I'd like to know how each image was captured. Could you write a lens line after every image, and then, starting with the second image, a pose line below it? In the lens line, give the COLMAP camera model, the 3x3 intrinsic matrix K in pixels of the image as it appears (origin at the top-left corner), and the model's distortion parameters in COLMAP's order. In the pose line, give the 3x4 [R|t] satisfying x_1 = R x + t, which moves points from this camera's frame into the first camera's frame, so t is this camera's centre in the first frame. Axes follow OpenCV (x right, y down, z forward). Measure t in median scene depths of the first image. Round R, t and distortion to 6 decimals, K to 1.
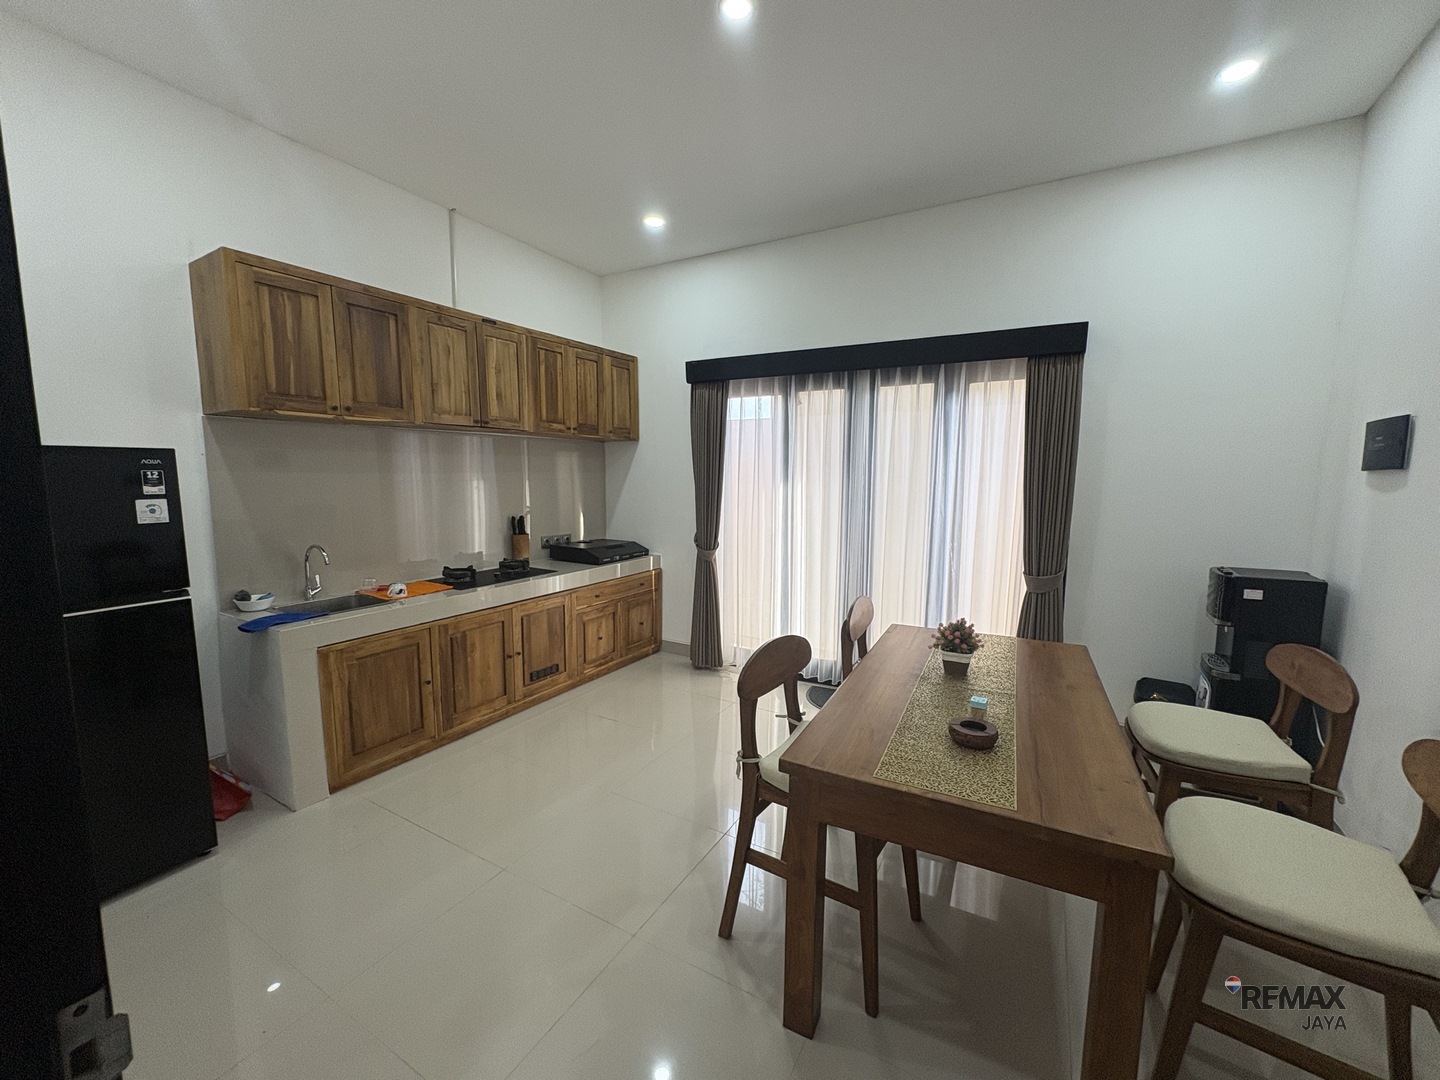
lens RADIAL K [[602.7, 0, 720.0], [0, 602.7, 540.0], [0, 0, 1]] dist [-0.000372, -0.000034]
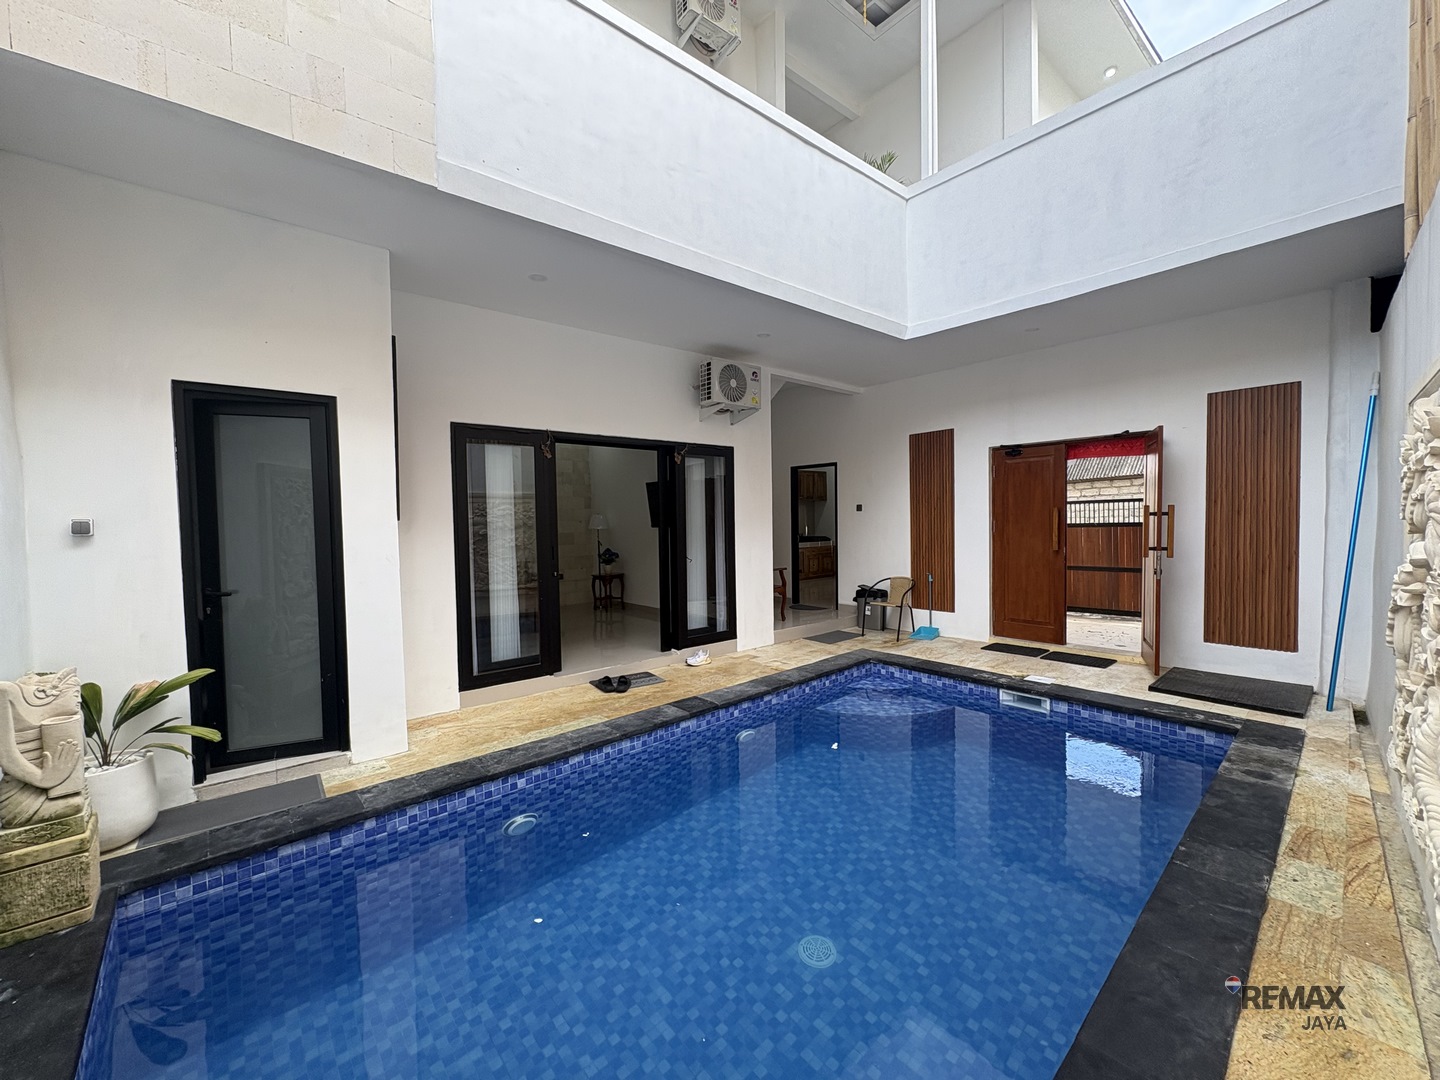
lens RADIAL K [[602.7, 0, 720.0], [0, 602.7, 540.0], [0, 0, 1]] dist [-0.000372, -0.000034]
pose [[0.920140, -0.007592, -0.391515, 0.521840], [-0.031742, 0.995076, -0.093896, 0.310418], [0.390300, 0.098825, 0.915368, -1.835916]]
